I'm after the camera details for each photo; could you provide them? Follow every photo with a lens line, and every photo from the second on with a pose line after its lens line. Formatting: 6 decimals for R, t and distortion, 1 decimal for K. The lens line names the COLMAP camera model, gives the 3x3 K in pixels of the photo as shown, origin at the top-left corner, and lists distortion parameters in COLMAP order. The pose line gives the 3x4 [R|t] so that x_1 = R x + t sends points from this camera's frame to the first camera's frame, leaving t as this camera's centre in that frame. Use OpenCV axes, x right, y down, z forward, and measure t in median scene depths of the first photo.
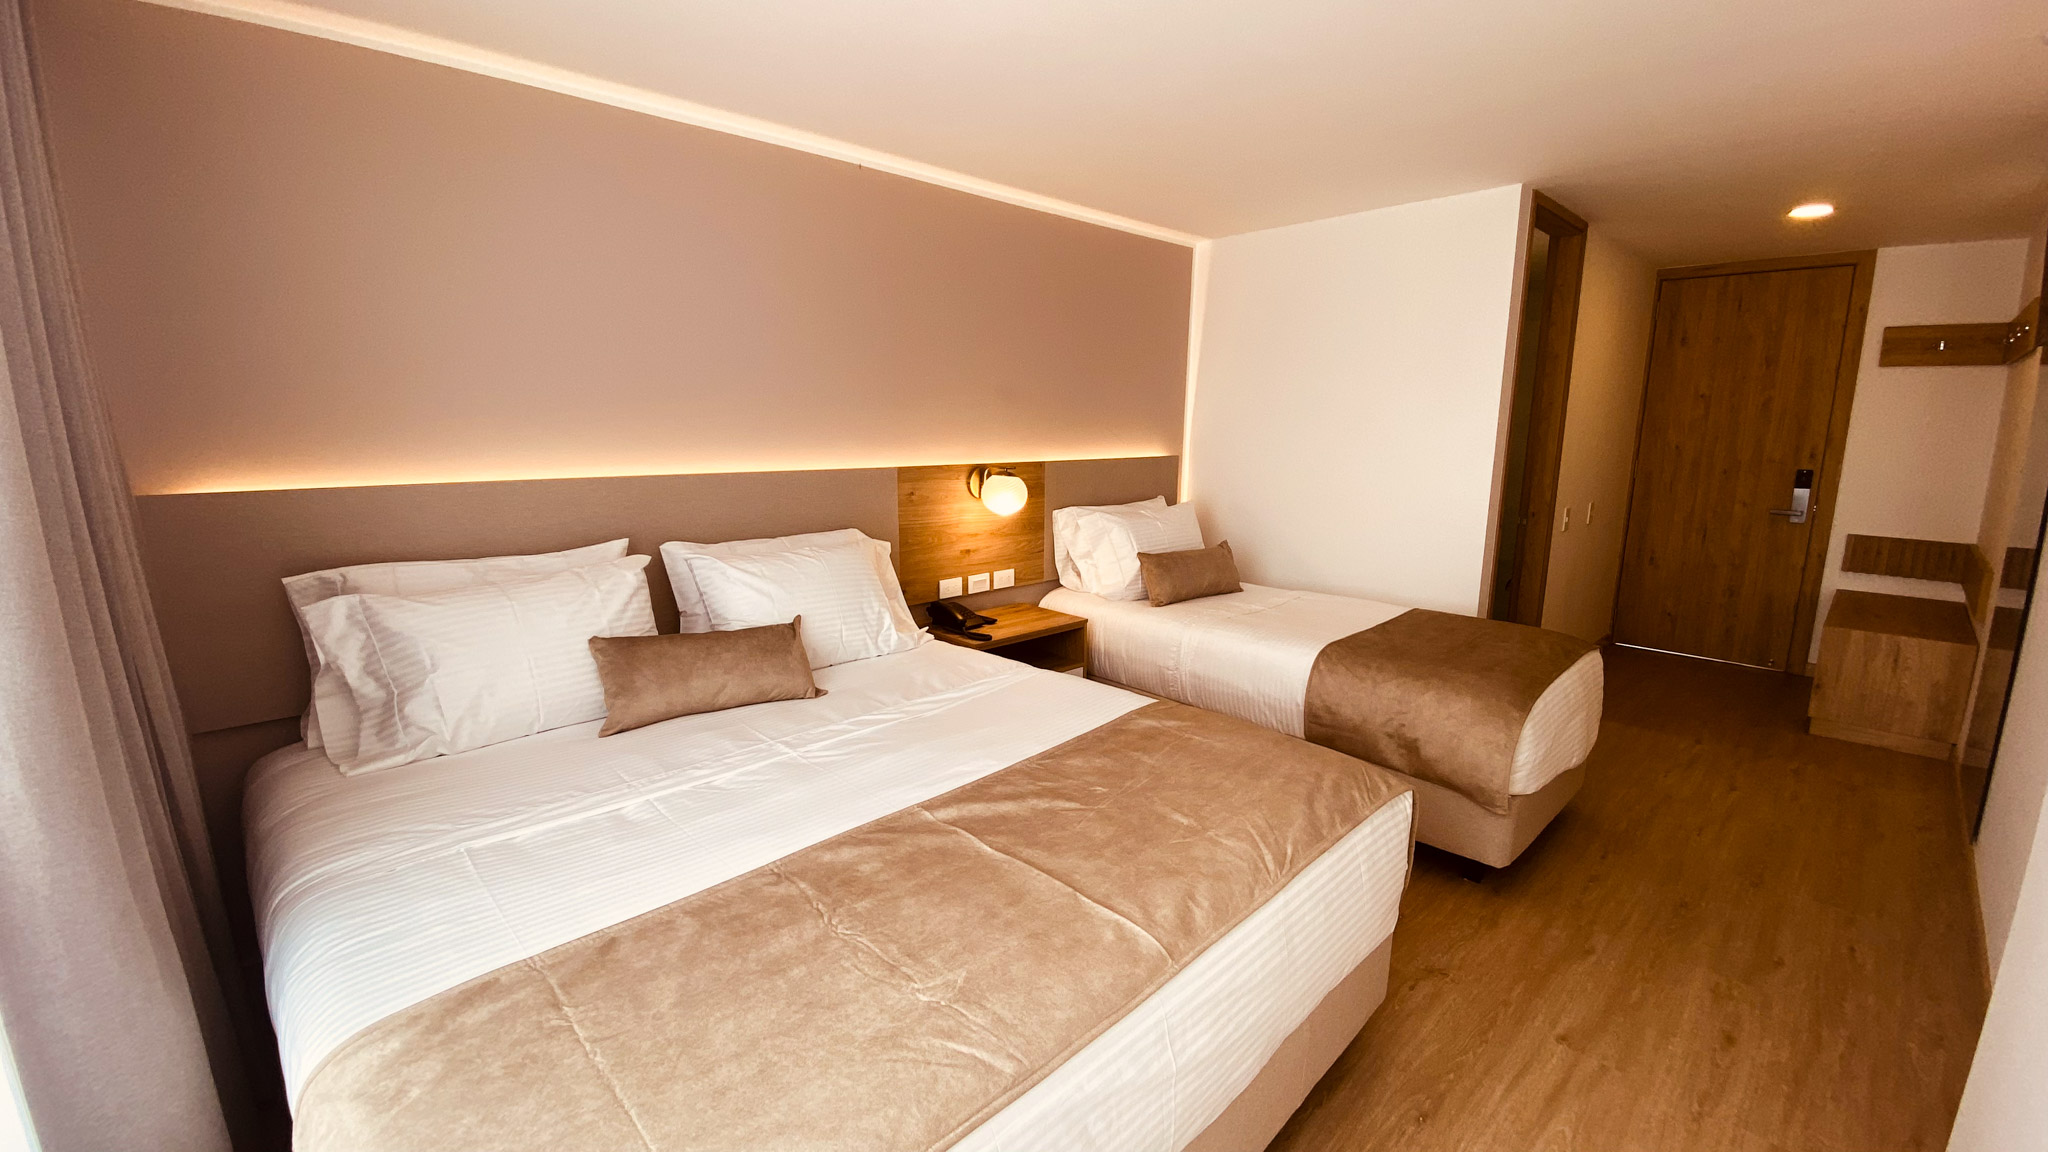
lens RADIAL K [[832.2, 0, 1037.3], [0, 832.2, 582.4], [0, 0, 1]] dist [0.019964, -0.000200]
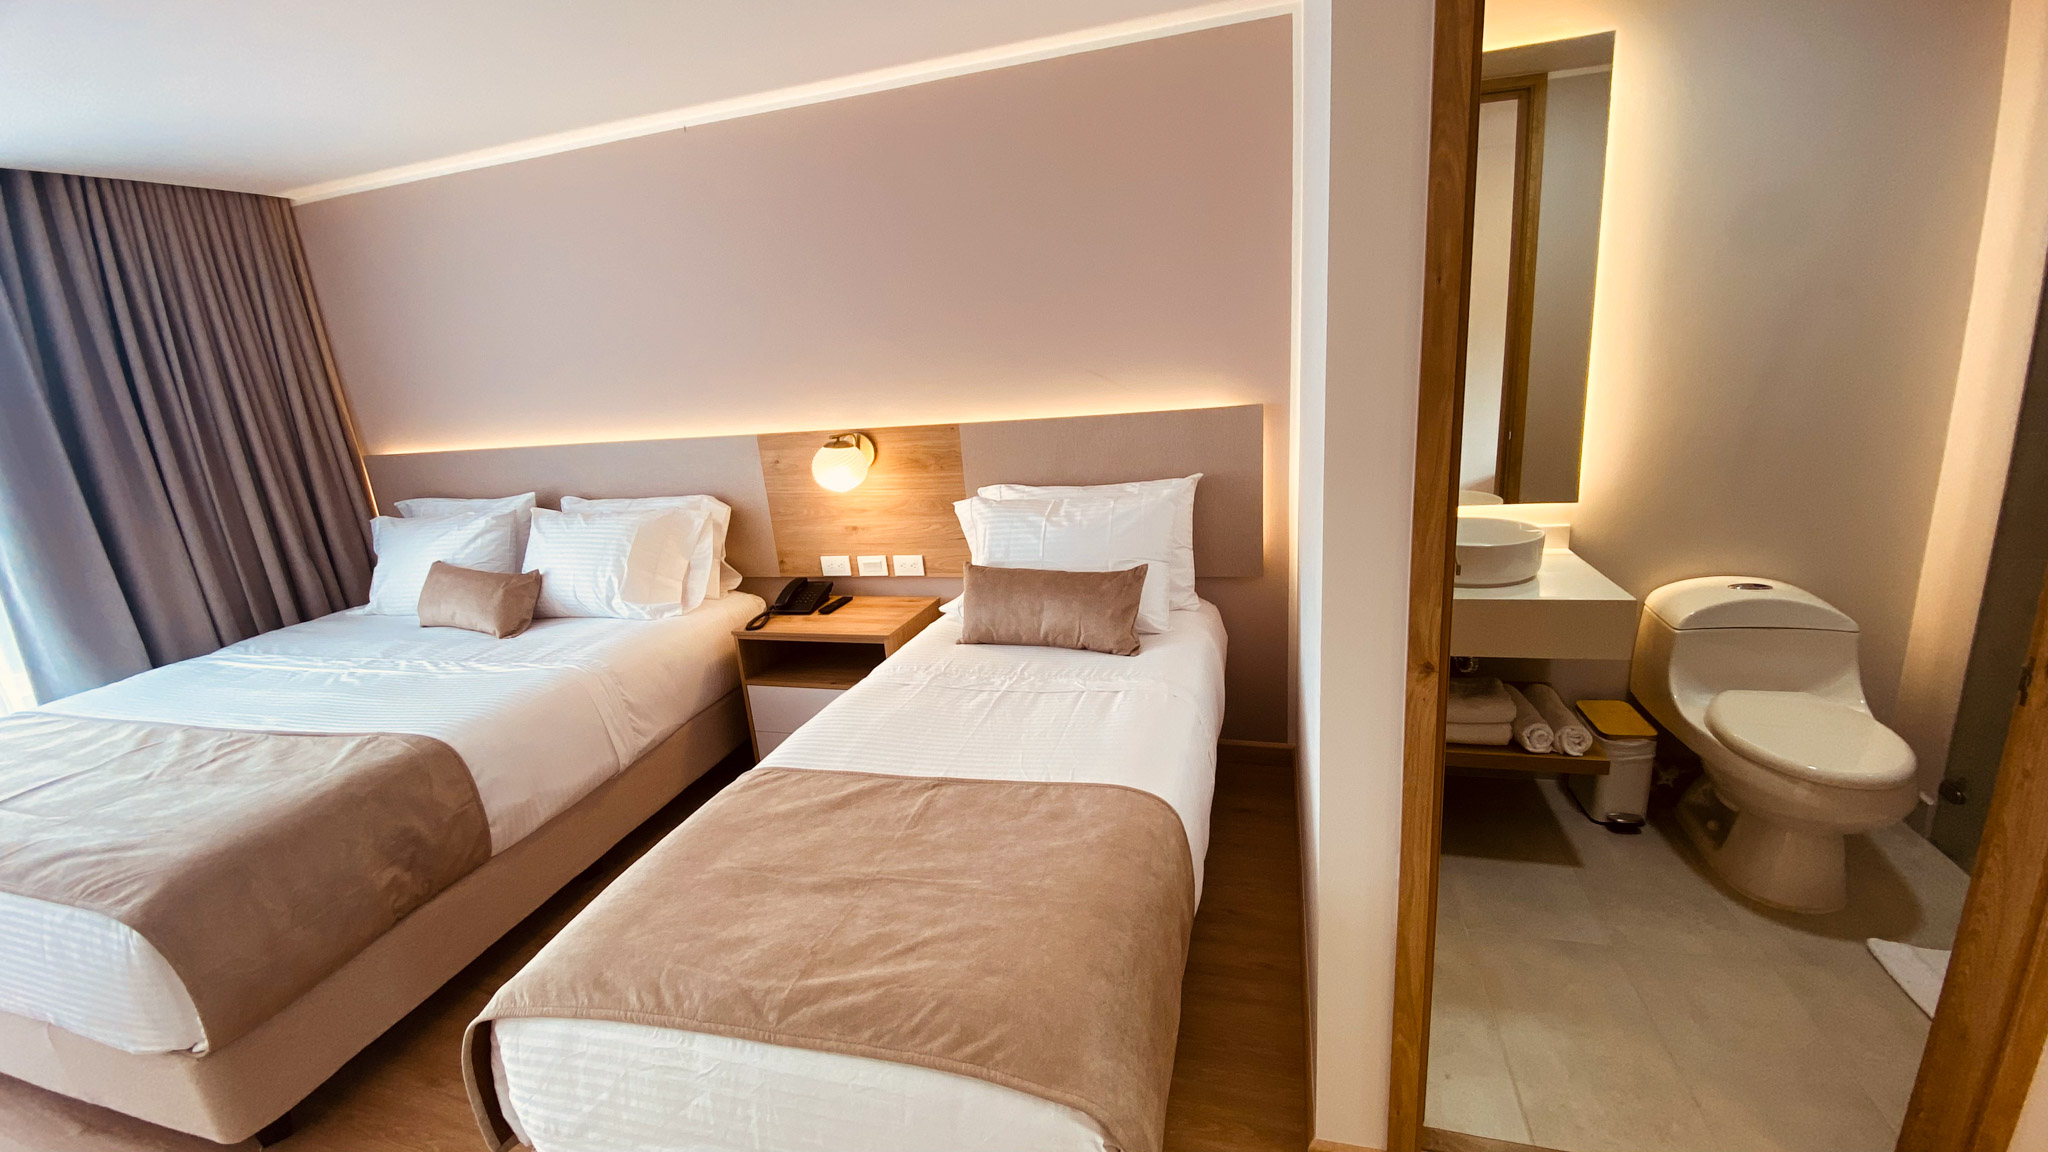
lens RADIAL K [[832.2, 0, 1019.4], [0, 832.2, 569.4], [0, 0, 1]] dist [0.019964, -0.000200]
pose [[0.497163, 0.170648, -0.850711, 0.780871], [-0.087453, 0.985331, 0.146543, -0.142199], [0.863239, 0.001542, 0.504794, 0.718820]]
